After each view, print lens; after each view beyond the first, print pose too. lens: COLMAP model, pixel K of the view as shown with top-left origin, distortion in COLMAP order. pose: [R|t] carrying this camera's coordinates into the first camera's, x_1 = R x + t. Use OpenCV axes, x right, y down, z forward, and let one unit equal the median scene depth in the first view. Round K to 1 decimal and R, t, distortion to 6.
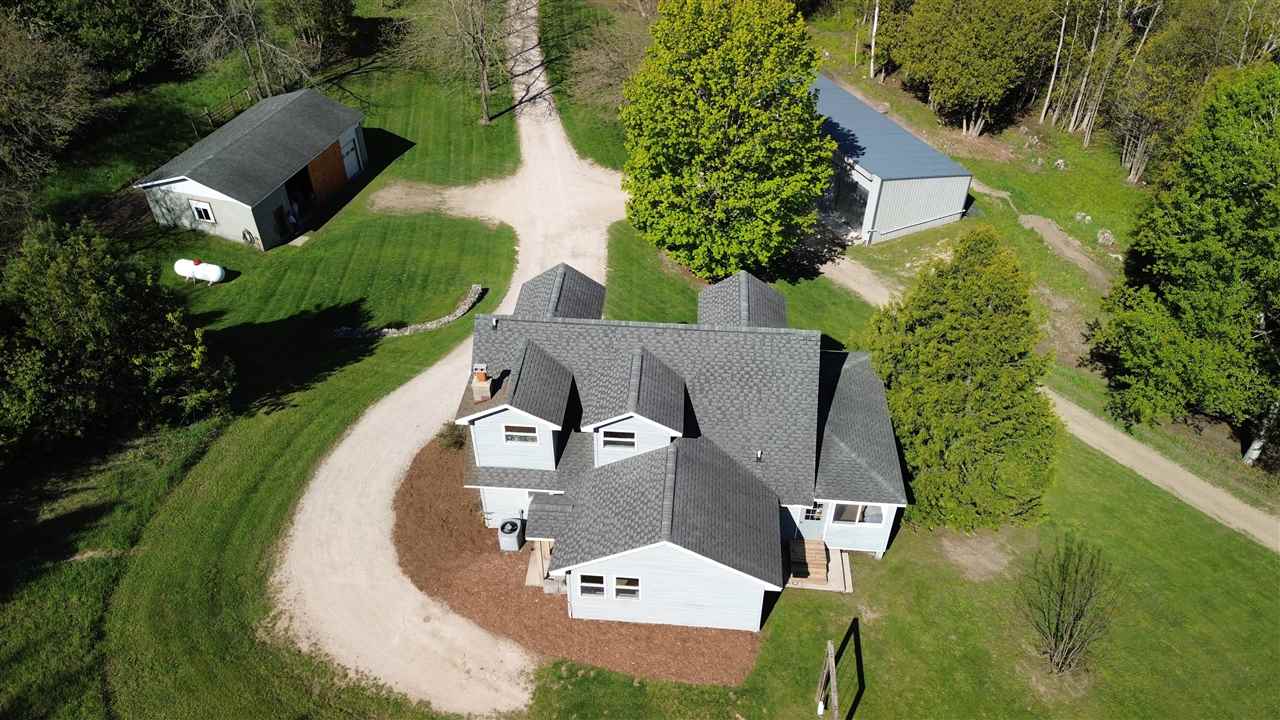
lens RADIAL K [[929.9, 0, 640.0], [0, 929.9, 360.0], [0, 0, 1]] dist [0.009494, -0.001623]
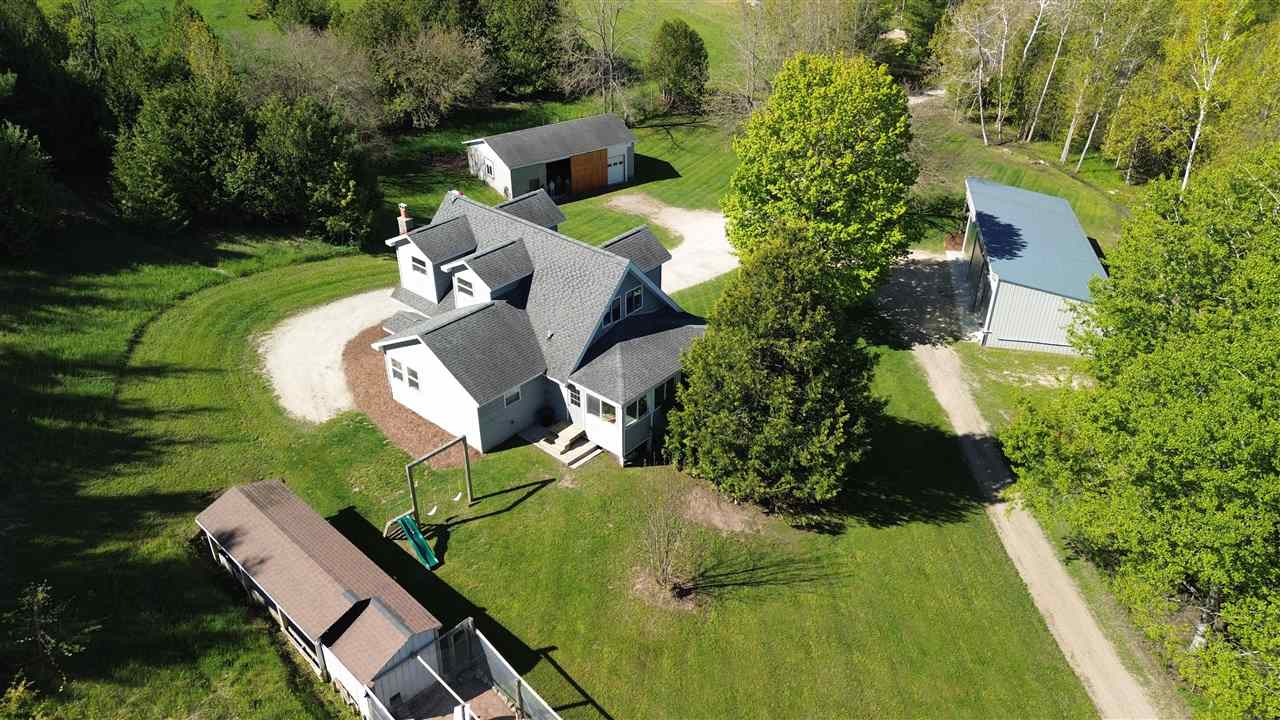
lens RADIAL K [[929.9, 0, 640.0], [0, 929.9, 360.0], [0, 0, 1]] dist [0.009494, -0.001623]
pose [[0.793318, 0.303594, -0.527710, 0.575250], [-0.385387, 0.921439, -0.049253, 0.094166], [0.471299, 0.242446, 0.847996, -0.003843]]
